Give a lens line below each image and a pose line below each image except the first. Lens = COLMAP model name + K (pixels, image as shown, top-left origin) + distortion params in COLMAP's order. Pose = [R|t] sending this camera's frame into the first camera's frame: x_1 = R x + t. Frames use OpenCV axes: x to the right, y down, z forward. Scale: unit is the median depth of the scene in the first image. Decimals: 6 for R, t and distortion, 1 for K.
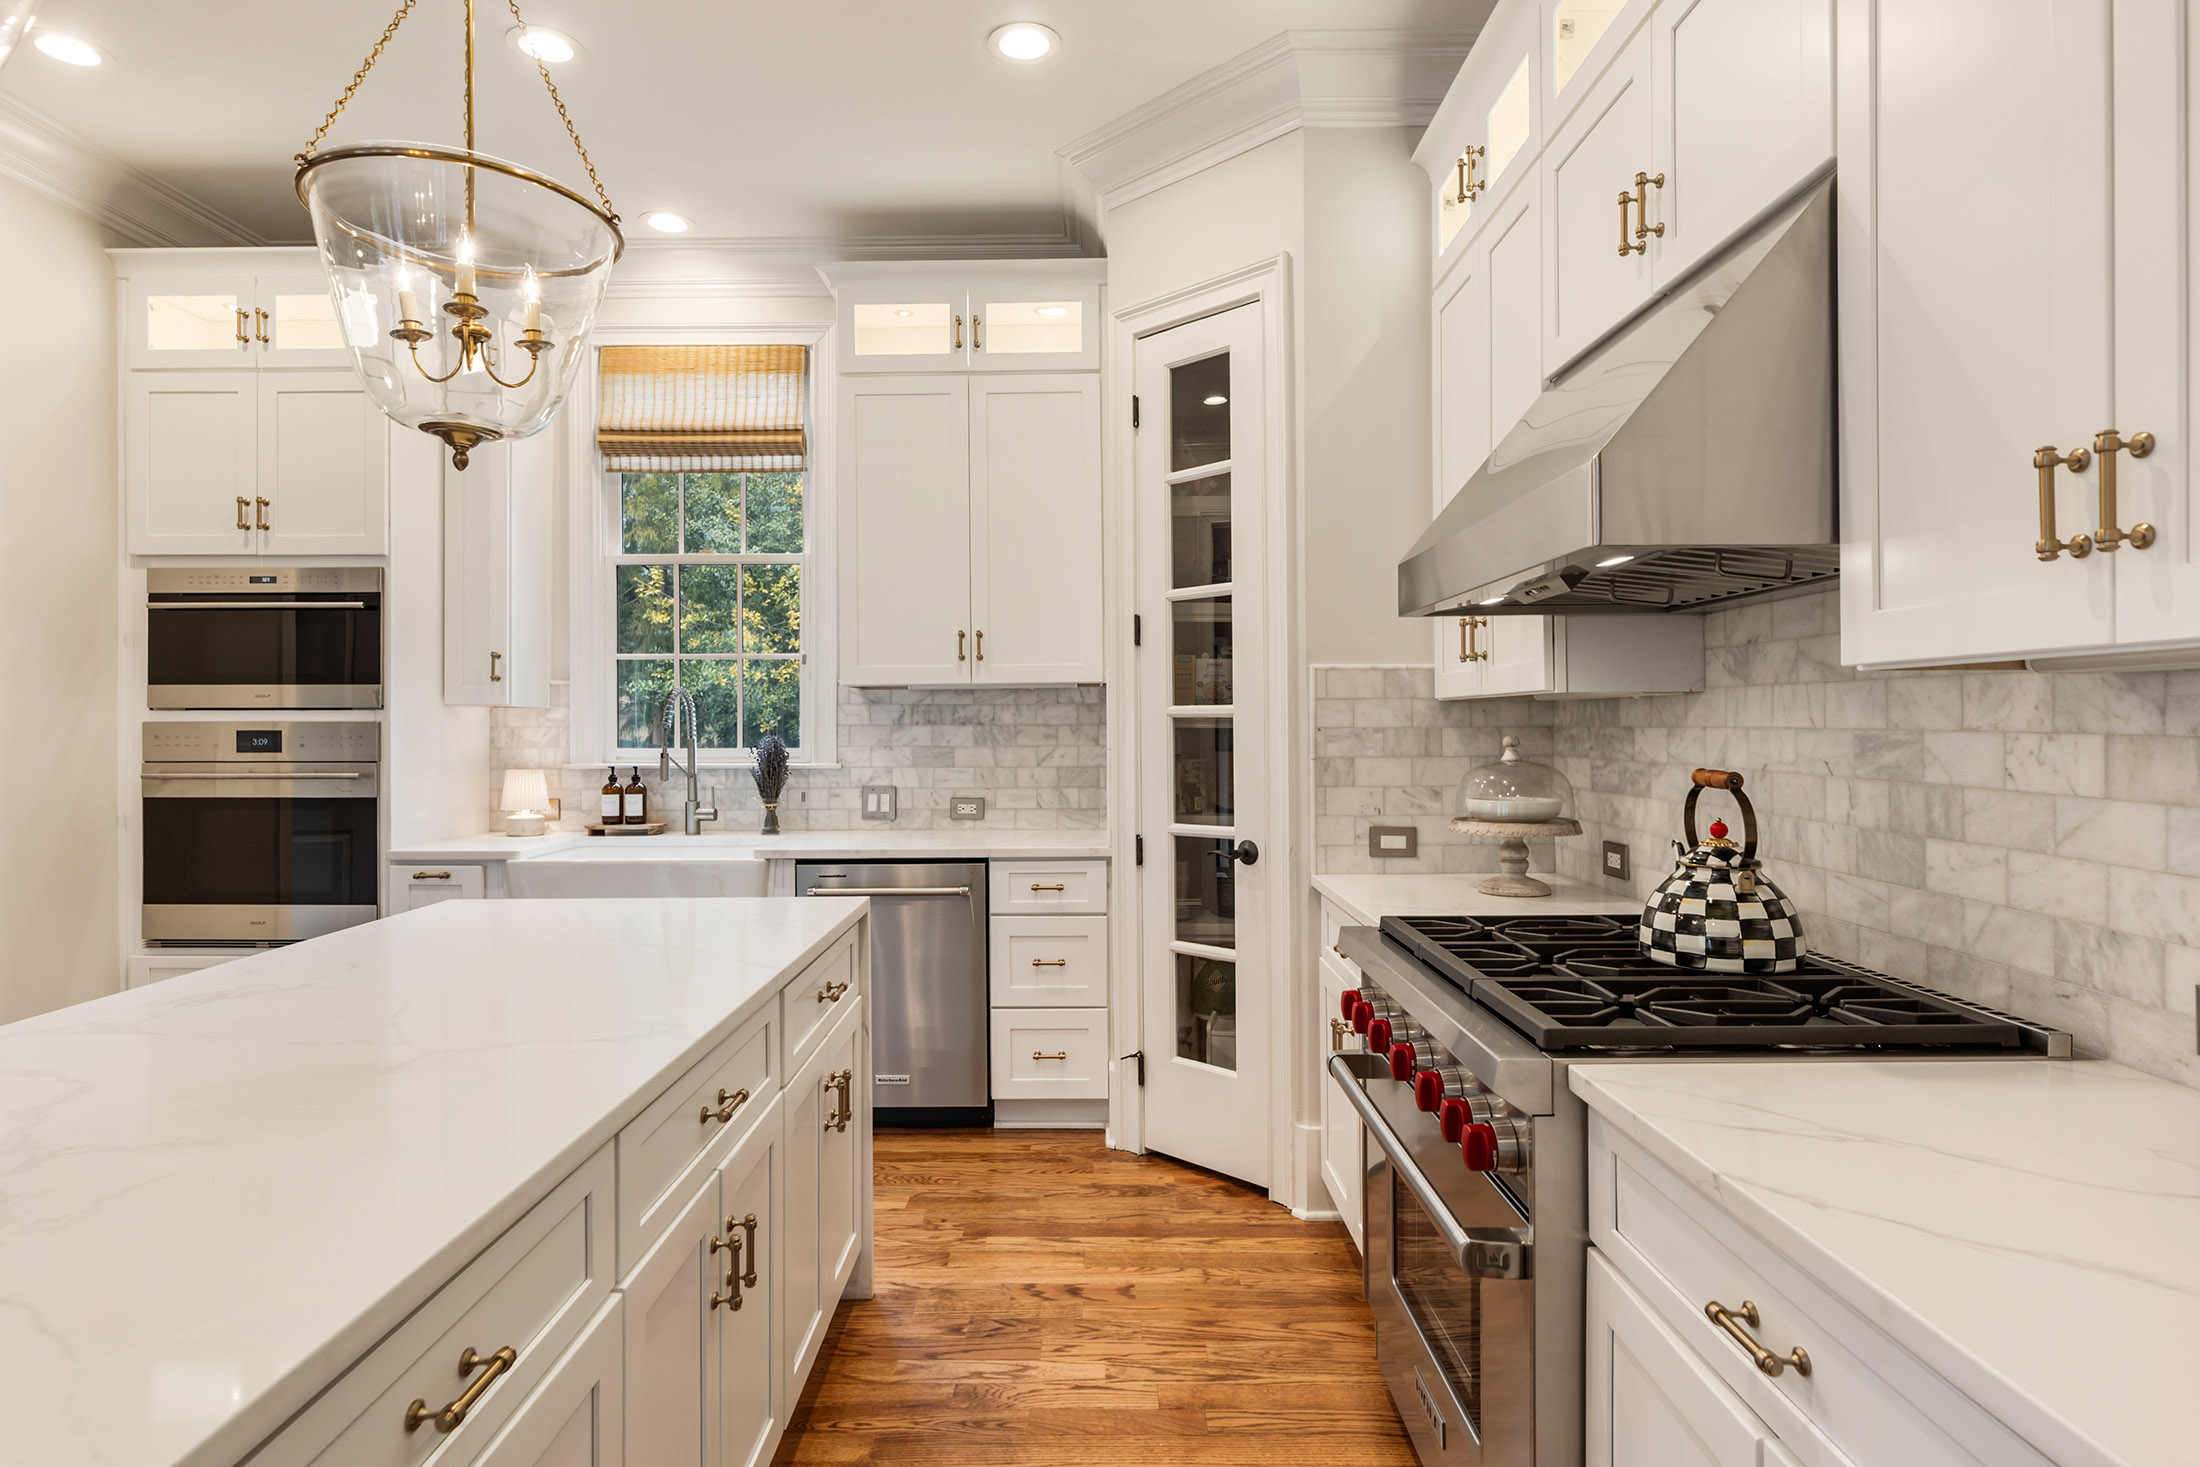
lens RADIAL K [[1171.0, 0, 1083.3], [0, 1171.0, 723.6], [0, 0, 1]] dist [-0.001748, -0.000286]
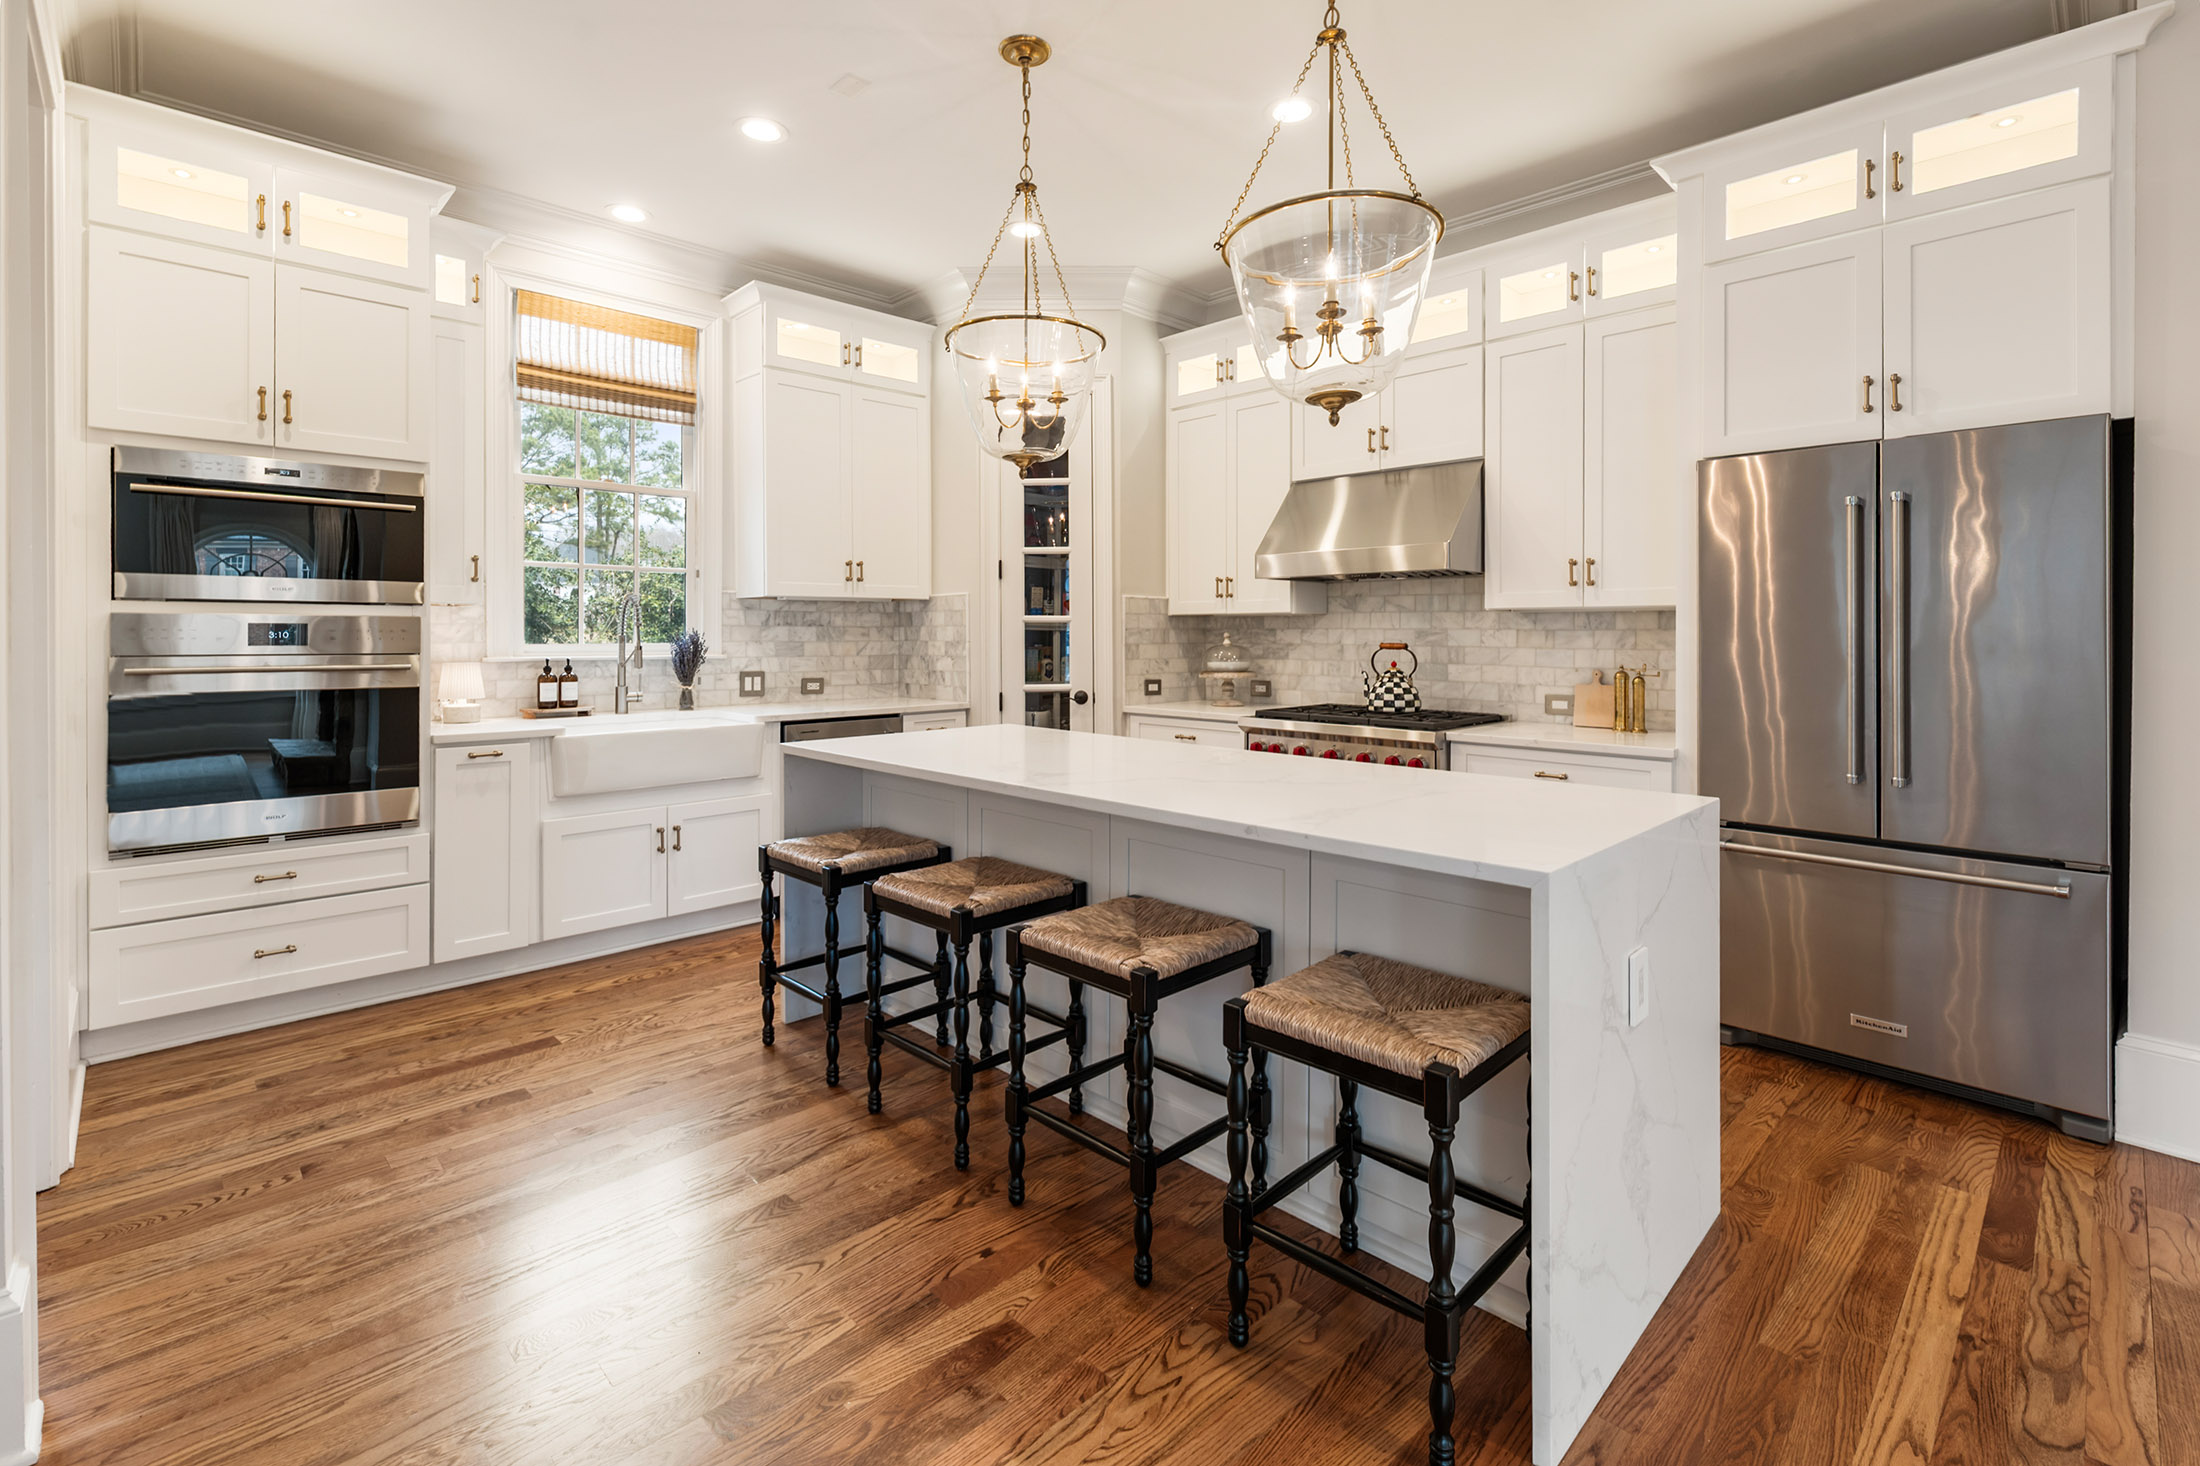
lens RADIAL K [[988.8, 0, 1093.4], [0, 988.8, 636.3], [0, 0, 1]] dist [-0.001191, -0.000546]
pose [[0.710573, 0.003195, 0.703616, -0.801591], [-0.004775, 0.999989, 0.000281, 0.013092], [-0.703607, -0.003559, 0.710580, -0.085294]]
